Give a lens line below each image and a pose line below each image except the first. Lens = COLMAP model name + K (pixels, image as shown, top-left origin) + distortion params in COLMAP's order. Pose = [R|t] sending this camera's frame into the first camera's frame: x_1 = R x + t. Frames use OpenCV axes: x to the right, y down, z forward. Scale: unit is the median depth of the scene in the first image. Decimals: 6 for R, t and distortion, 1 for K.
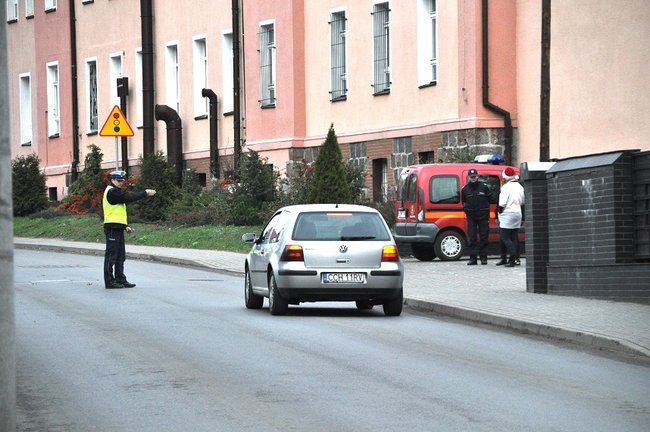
lens RADIAL K [[3804.2, 0, 325.0], [0, 3804.2, 216.0], [0, 0, 1]] dist [1.903276, 4.450371]
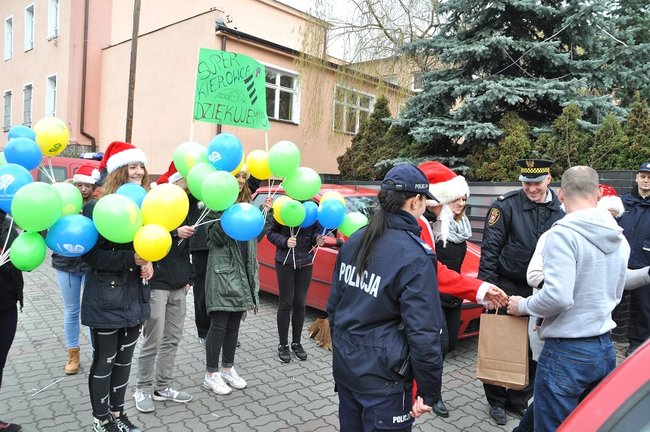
lens RADIAL K [[523.1, 0, 325.0], [0, 523.1, 216.0], [0, 0, 1]] dist [-0.157403, 0.158483]
pose [[0.870250, 0.033638, 0.491461, 0.024777], [-0.063668, 0.996979, 0.044500, -0.006851], [-0.488479, -0.070016, 0.869762, 0.720704]]
